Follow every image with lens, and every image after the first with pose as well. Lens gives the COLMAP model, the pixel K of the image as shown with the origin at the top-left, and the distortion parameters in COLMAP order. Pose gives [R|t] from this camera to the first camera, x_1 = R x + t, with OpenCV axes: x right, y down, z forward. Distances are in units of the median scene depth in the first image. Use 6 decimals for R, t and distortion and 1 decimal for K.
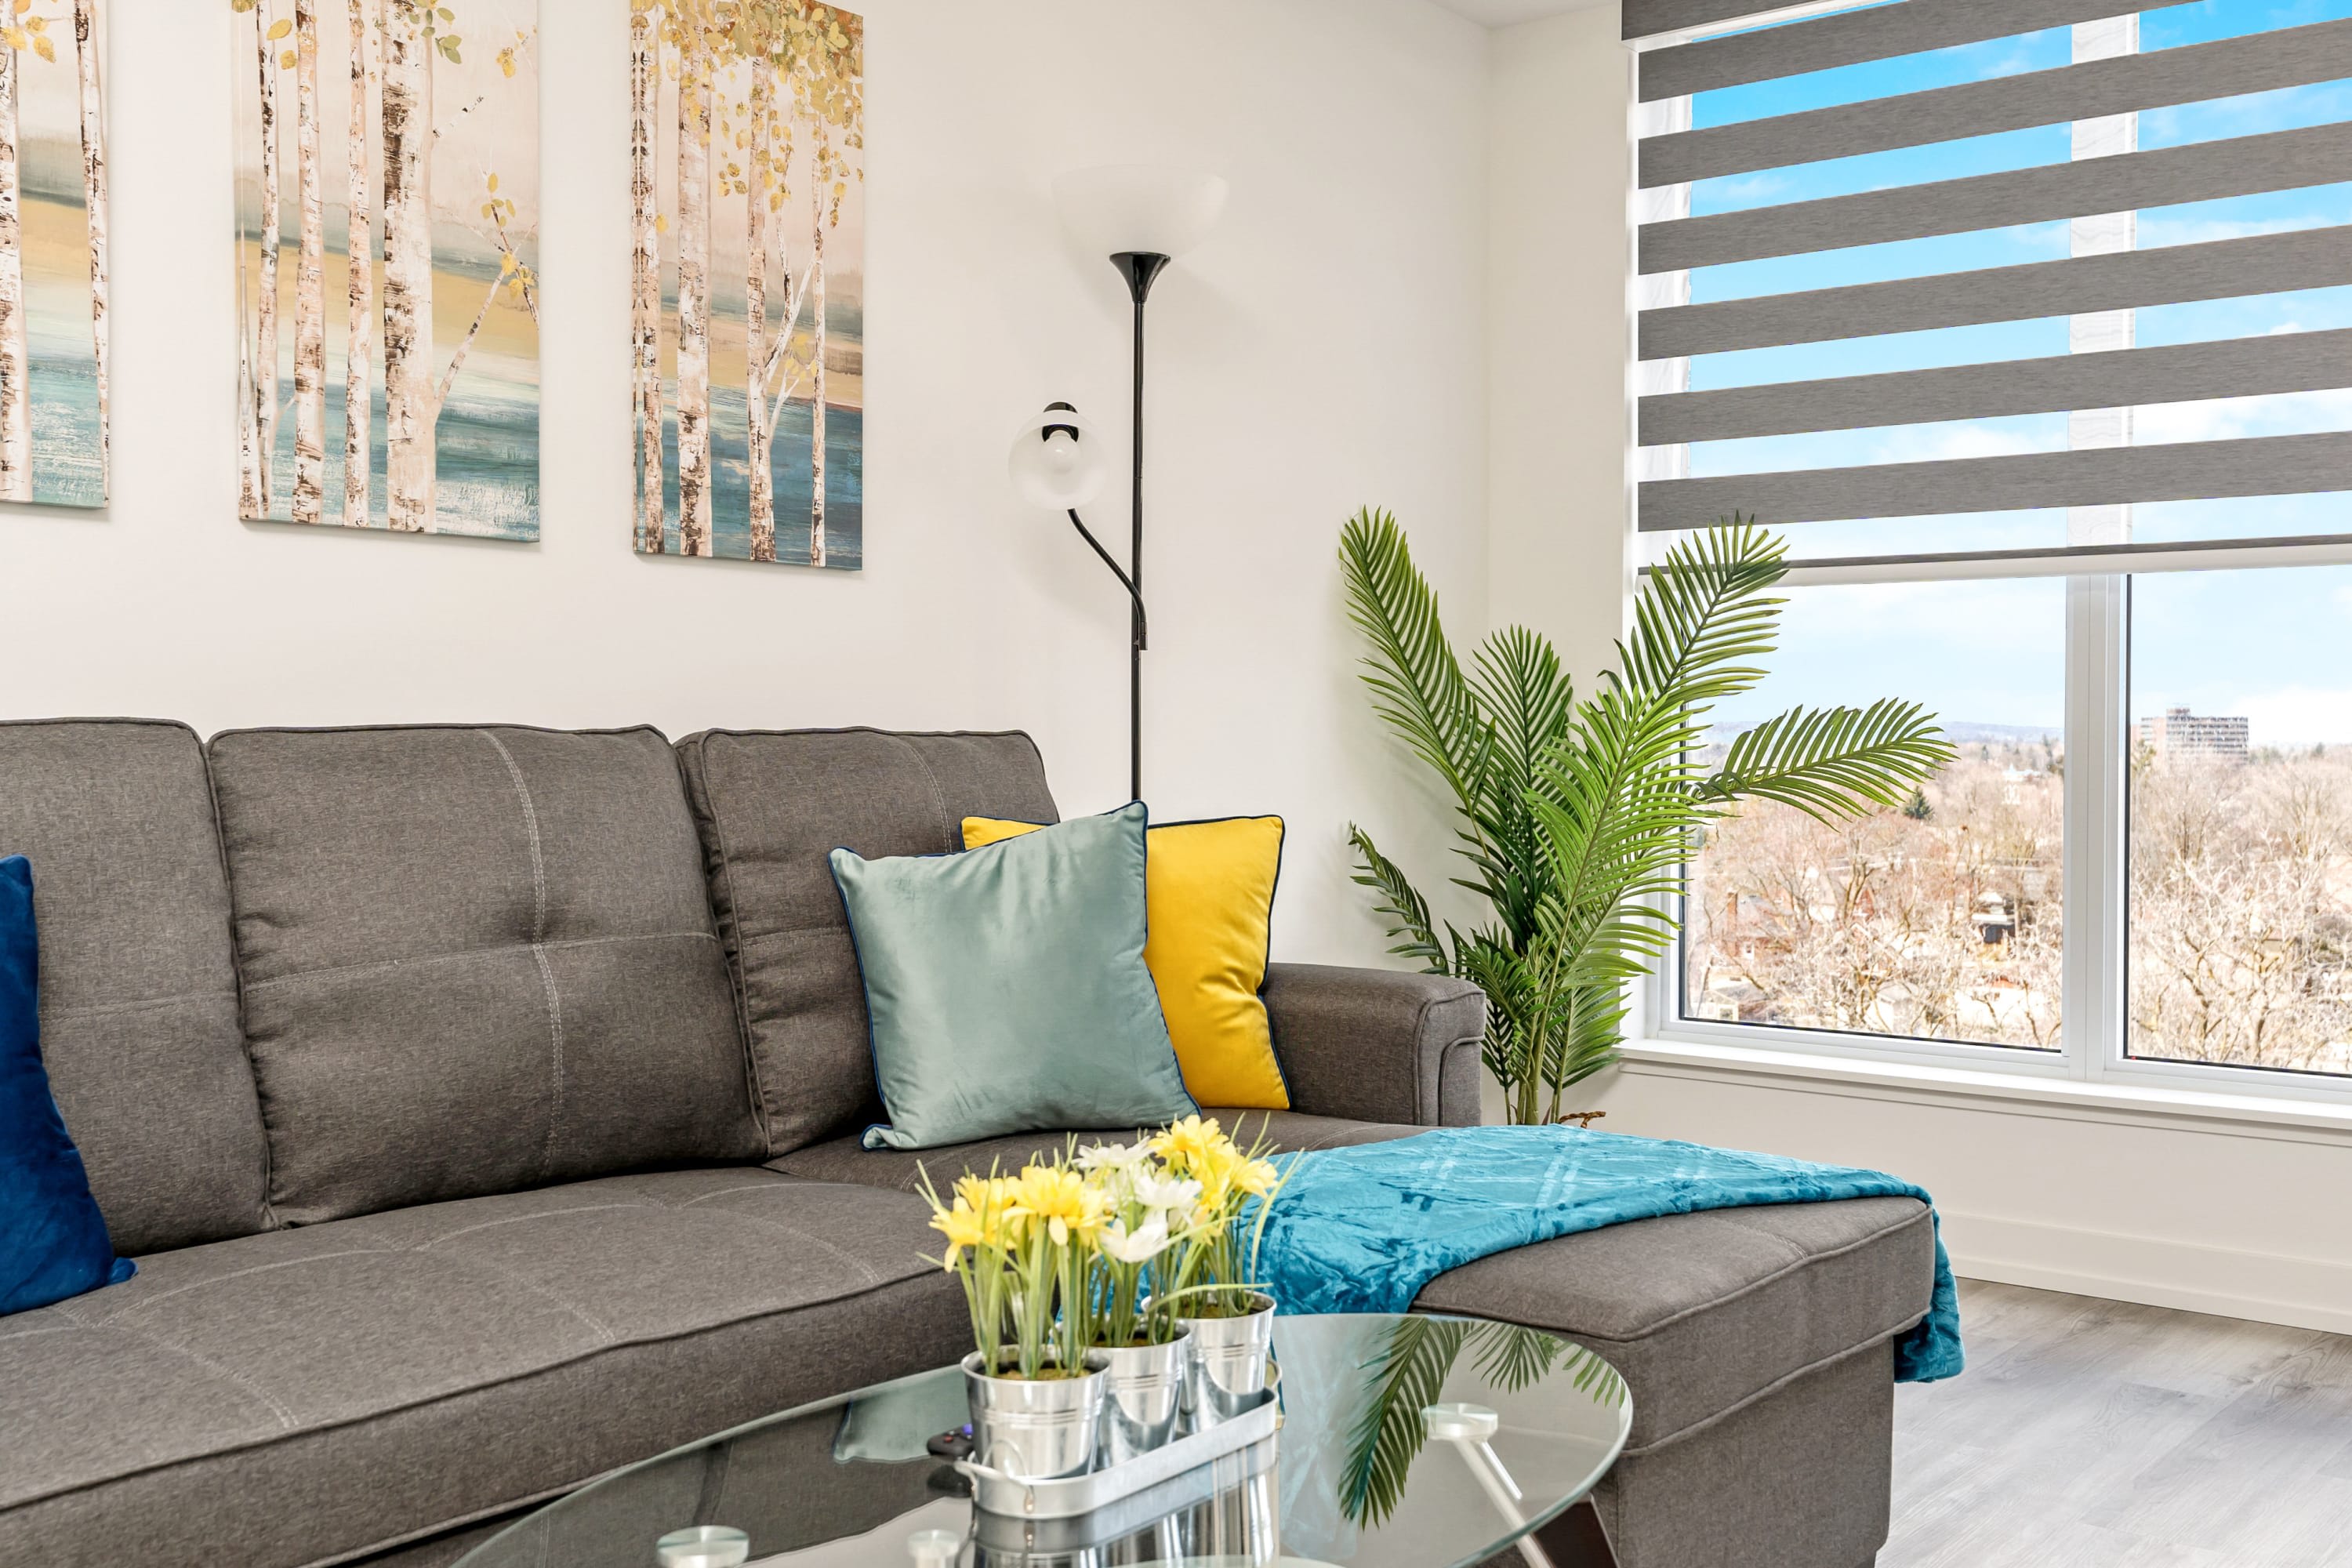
lens RADIAL K [[2358.5, 0, 1206.9], [0, 2358.5, 827.4], [0, 0, 1]] dist [-0.004397, -0.011402]
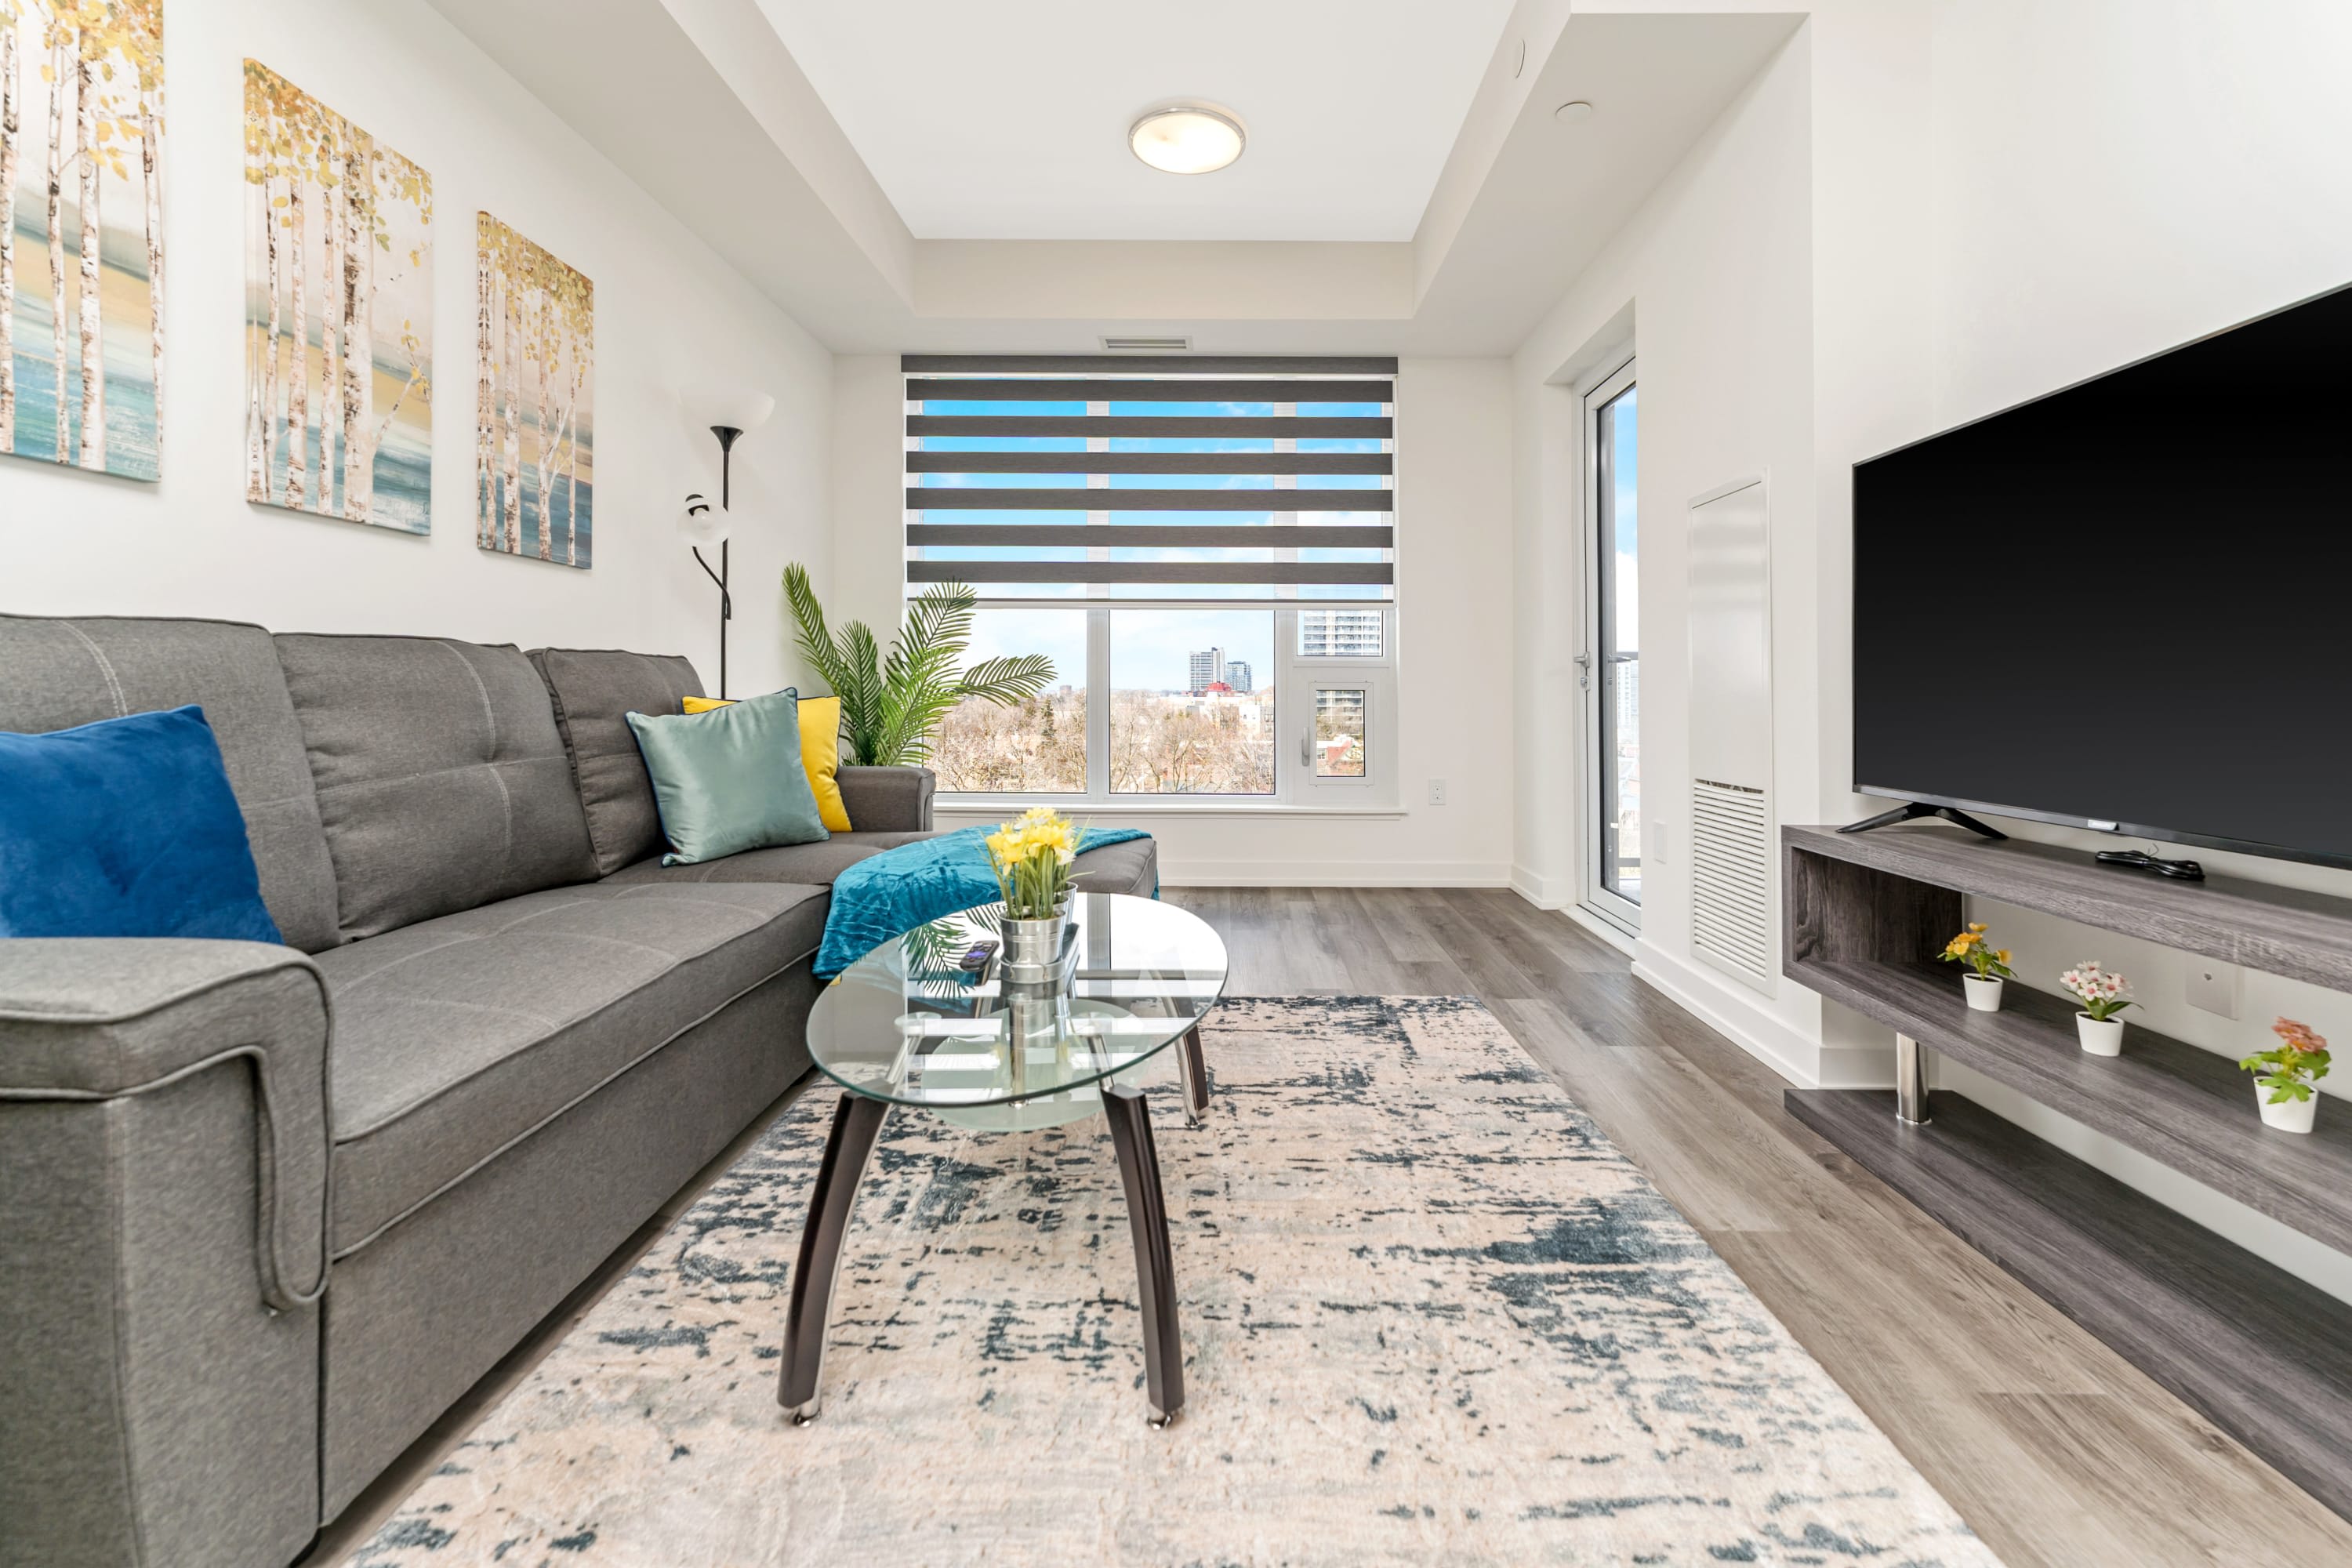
lens RADIAL K [[987.3, 0, 1215.0], [0, 987.3, 690.0], [0, 0, 1]] dist [-0.011234, 0.000565]
pose [[0.783357, 0.000348, 0.621572, -0.283152], [0.023638, 0.999260, -0.030351, 0.027184], [-0.621122, 0.038468, 0.782769, 0.087036]]
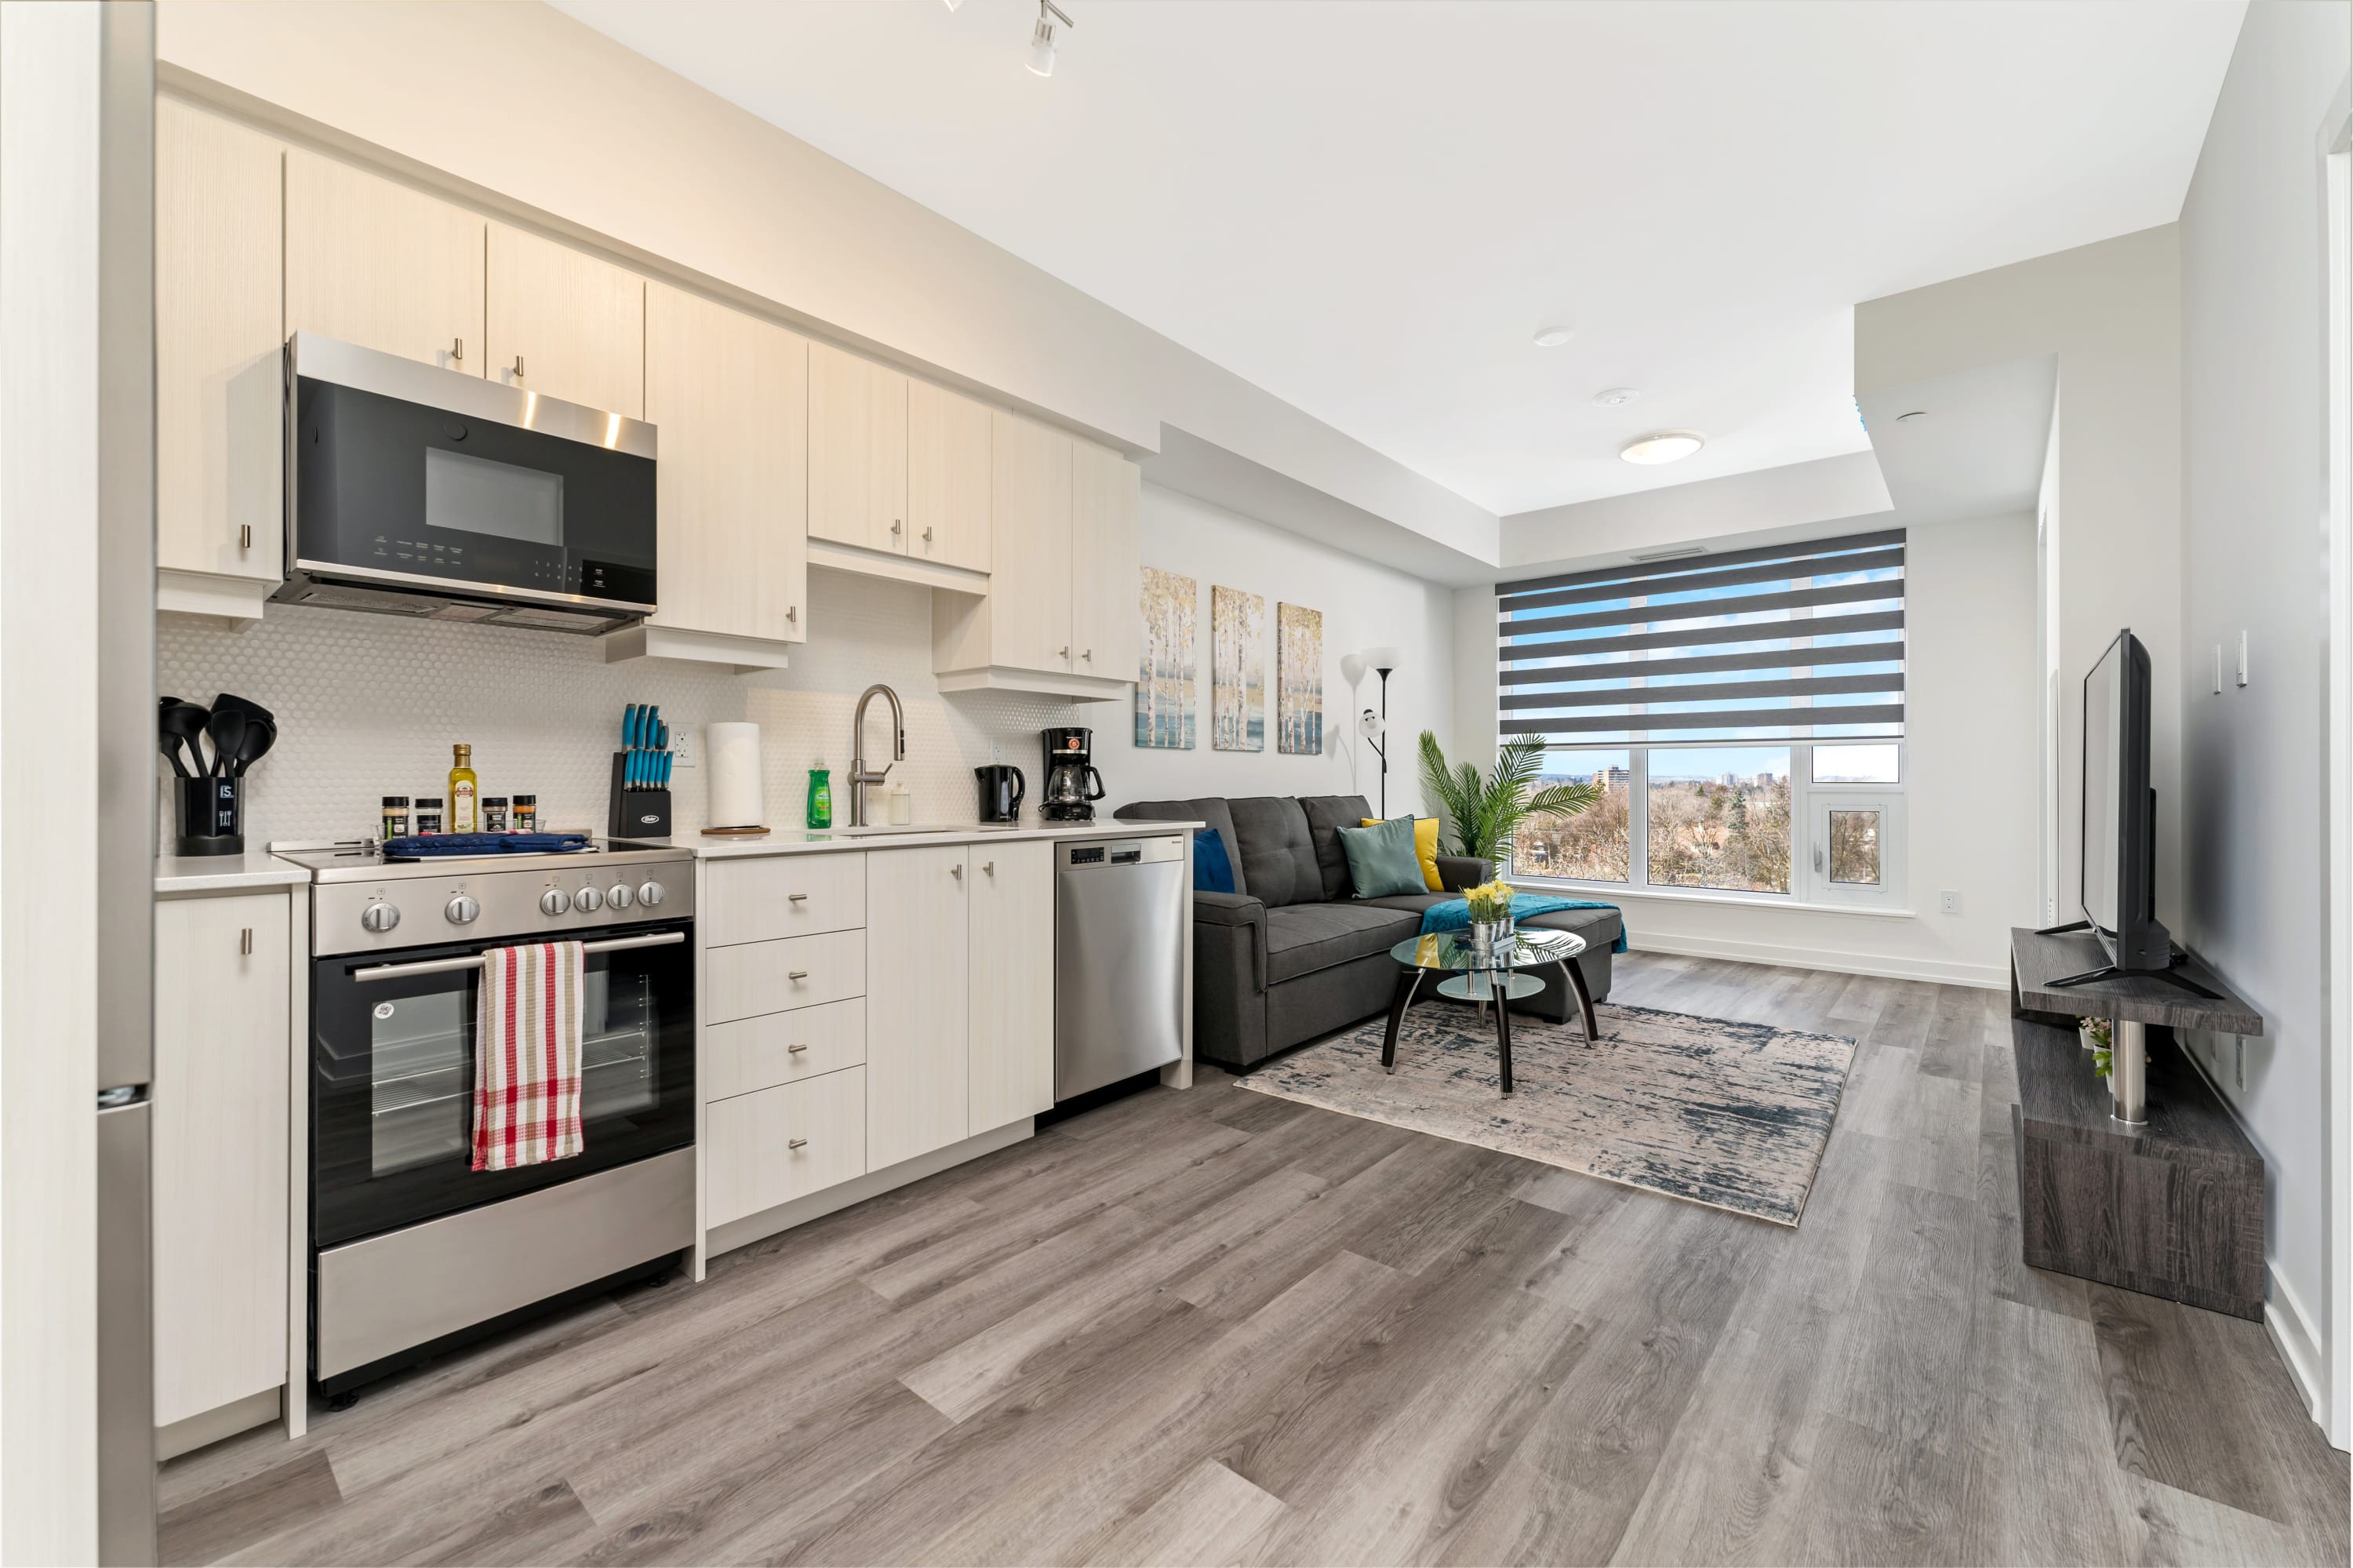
lens RADIAL K [[966.9, 0, 1176.5], [0, 966.9, 784.0], [0, 0, 1]] dist [-0.002204, -0.000182]
pose [[0.999506, -0.003946, -0.031185, -0.387820], [0.002906, 0.999440, -0.033322, -0.009391], [0.031299, 0.033215, 0.998958, -0.681528]]
